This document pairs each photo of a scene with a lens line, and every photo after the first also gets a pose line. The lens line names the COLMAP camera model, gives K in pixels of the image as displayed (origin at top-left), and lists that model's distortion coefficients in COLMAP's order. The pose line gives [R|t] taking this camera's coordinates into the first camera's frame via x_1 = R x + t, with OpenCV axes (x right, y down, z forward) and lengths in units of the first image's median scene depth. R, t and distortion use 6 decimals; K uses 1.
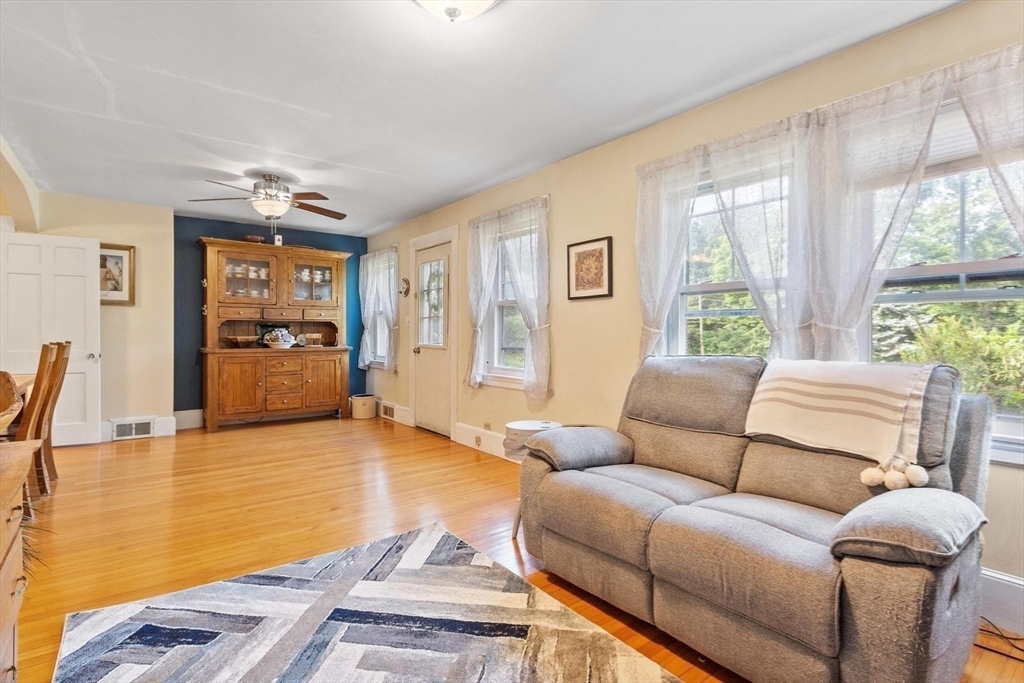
lens RADIAL K [[486.0, 0, 503.6], [0, 486.0, 343.6], [0, 0, 1]] dist [-0.004737, 0.000128]
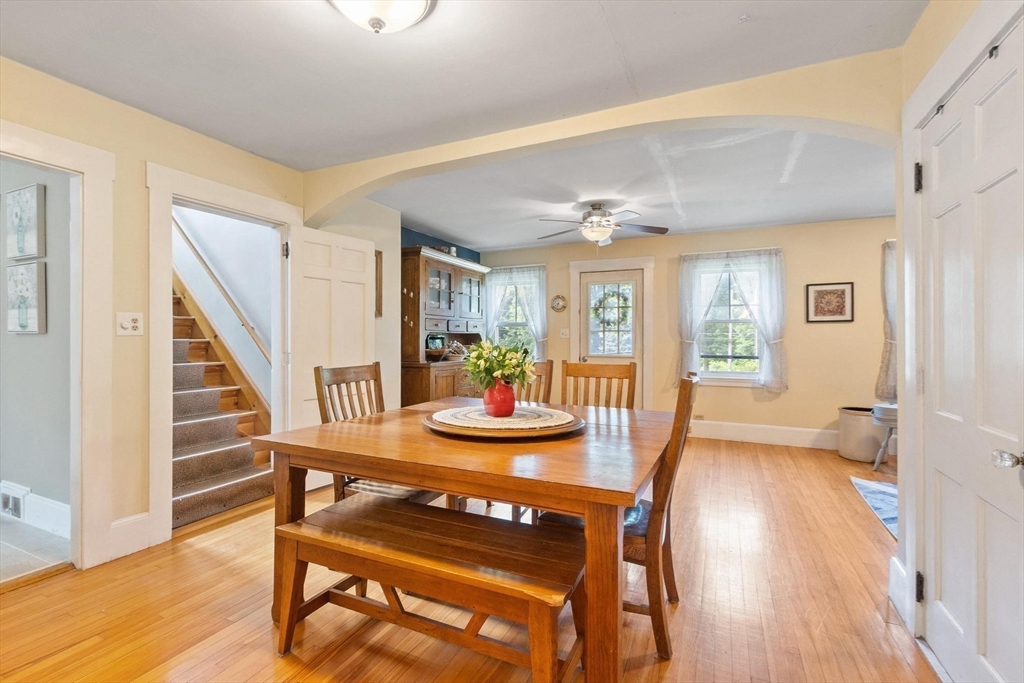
lens RADIAL K [[456.3, 0, 508.0], [0, 456.3, 336.7], [0, 0, 1]] dist [0.000737, -0.000743]
pose [[0.896438, -0.000605, 0.443169, -1.262086], [0.011459, 0.999696, -0.021815, -0.028657], [-0.443022, 0.024634, 0.896172, 0.186160]]
